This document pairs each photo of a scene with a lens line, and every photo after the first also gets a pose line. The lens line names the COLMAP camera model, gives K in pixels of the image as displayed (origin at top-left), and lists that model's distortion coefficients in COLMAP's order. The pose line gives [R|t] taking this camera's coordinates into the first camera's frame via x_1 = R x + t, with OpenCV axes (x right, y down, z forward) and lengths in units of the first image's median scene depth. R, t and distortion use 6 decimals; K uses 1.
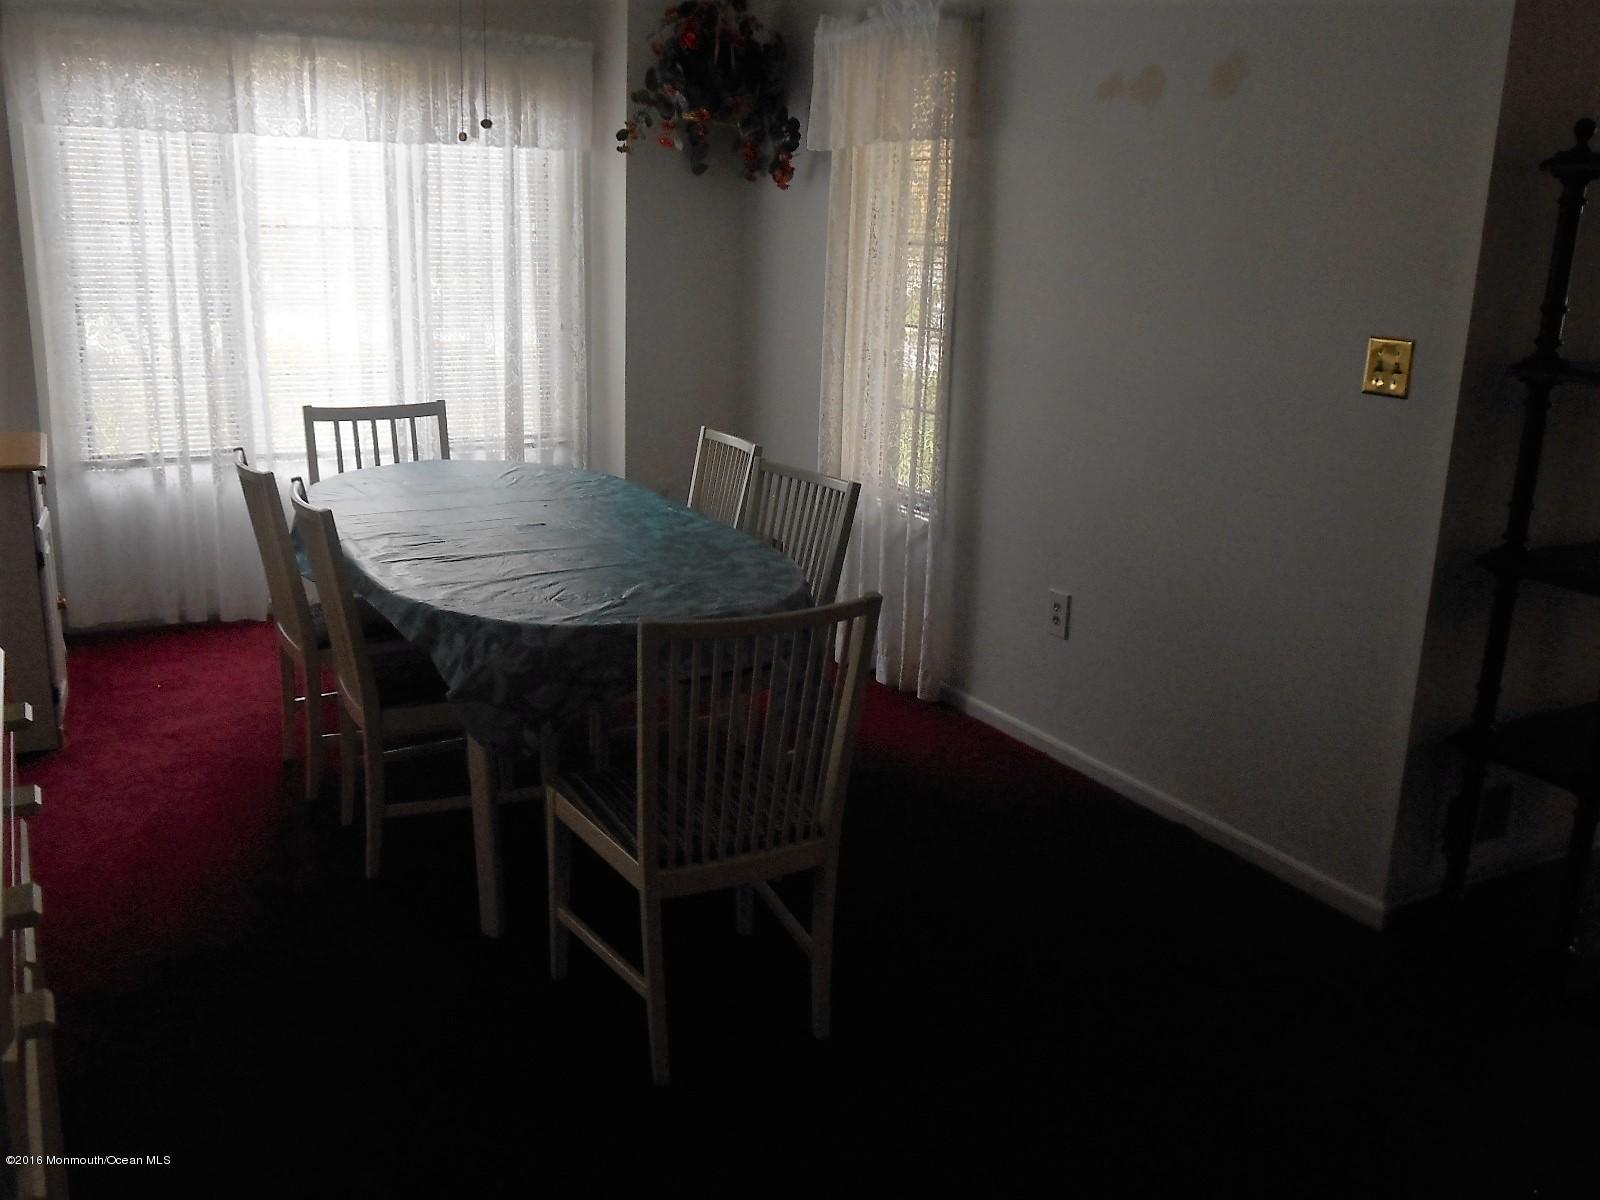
lens RADIAL K [[1390.8, 0, 800.0], [0, 1390.8, 600.0], [0, 0, 1]] dist [-0.012723, 0.000179]
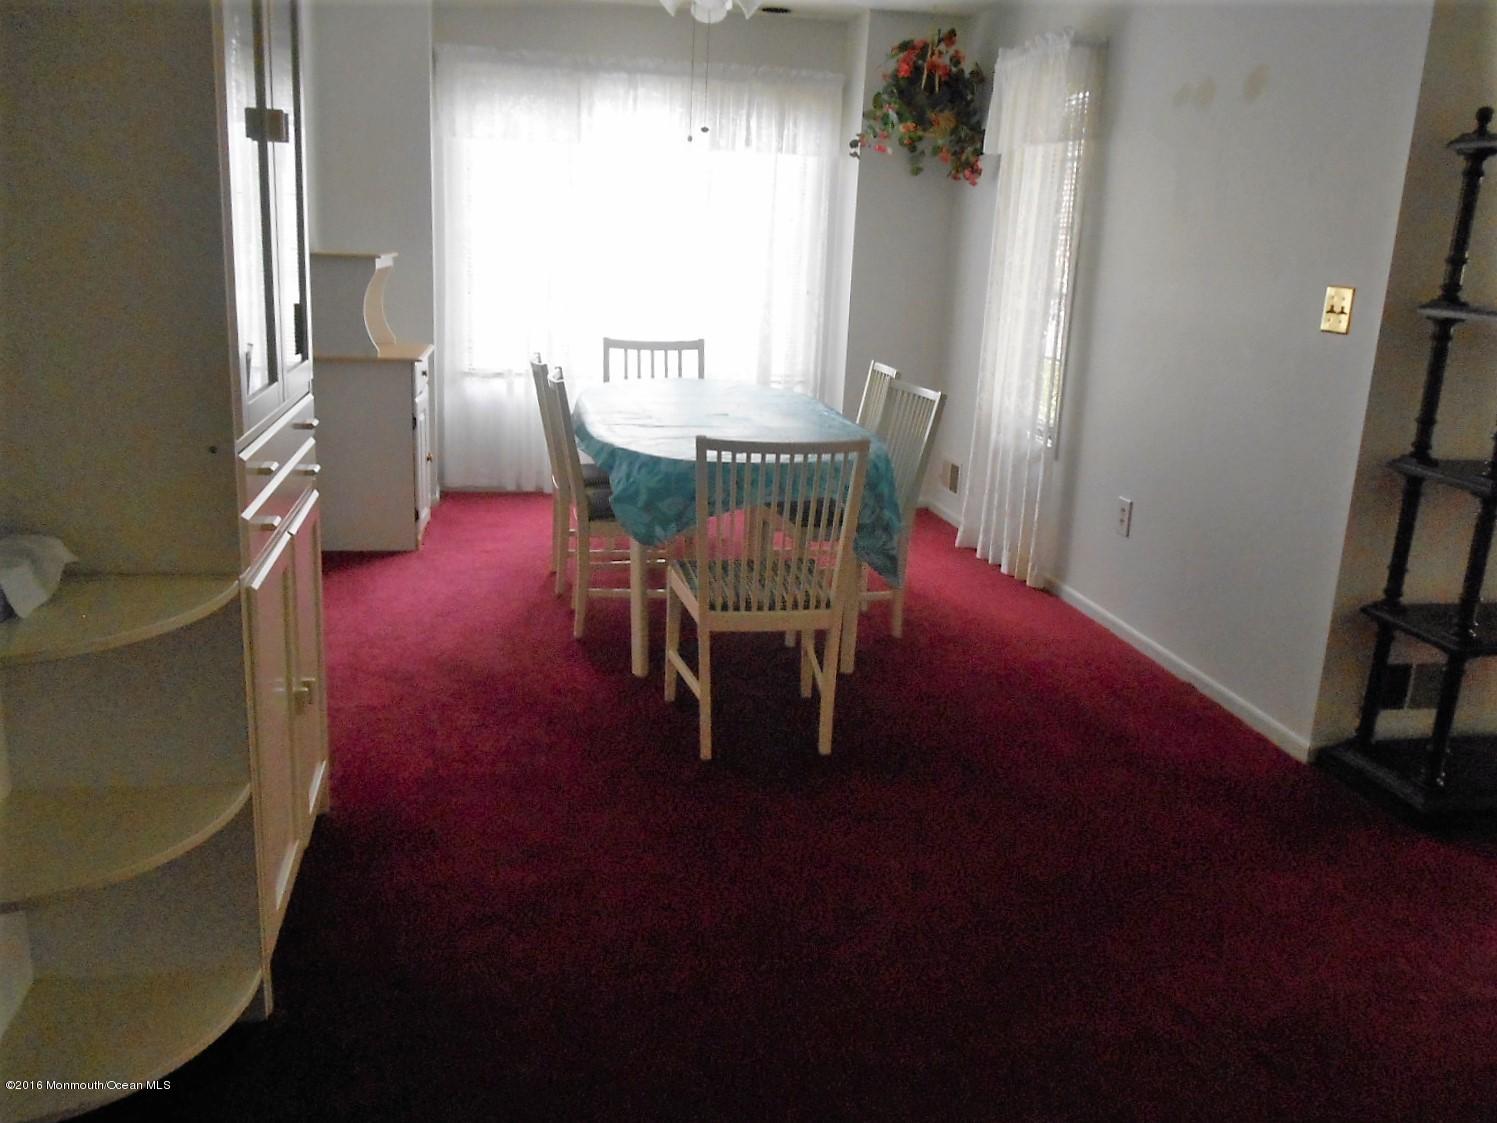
lens RADIAL K [[1222.5, 0, 748.5], [0, 1222.5, 561.5], [0, 0, 1]] dist [-0.016260, 0.006448]
pose [[0.951859, 0.091354, -0.292607, 0.169547], [-0.093877, 0.995569, 0.005440, 0.068059], [0.291807, 0.022291, 0.956217, -0.135994]]
